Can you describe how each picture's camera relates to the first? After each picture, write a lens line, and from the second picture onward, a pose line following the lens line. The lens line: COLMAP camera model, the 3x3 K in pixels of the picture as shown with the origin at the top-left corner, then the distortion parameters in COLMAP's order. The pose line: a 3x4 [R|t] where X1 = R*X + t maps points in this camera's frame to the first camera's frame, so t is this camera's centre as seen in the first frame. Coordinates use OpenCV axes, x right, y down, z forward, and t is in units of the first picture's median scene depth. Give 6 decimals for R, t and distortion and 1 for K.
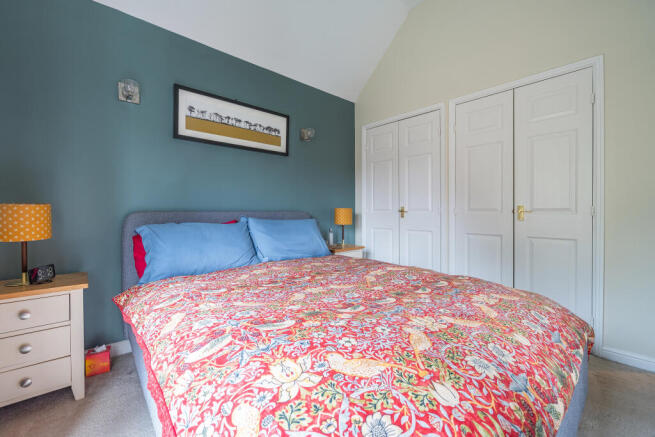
lens RADIAL K [[246.6, 0, 326.3], [0, 246.6, 214.5], [0, 0, 1]] dist [0.000361, 0.000131]
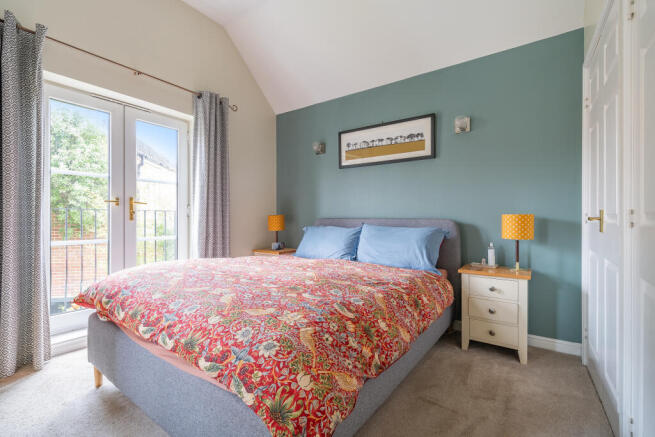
lens RADIAL K [[293.7, 0, 325.7], [0, 293.7, 217.9], [0, 0, 1]] dist [0.000135, -0.000077]
pose [[0.275538, 0.014488, -0.961181, 0.951546], [-0.004654, 0.999895, 0.013737, -0.034817], [0.961279, 0.000688, 0.275577, 0.390055]]
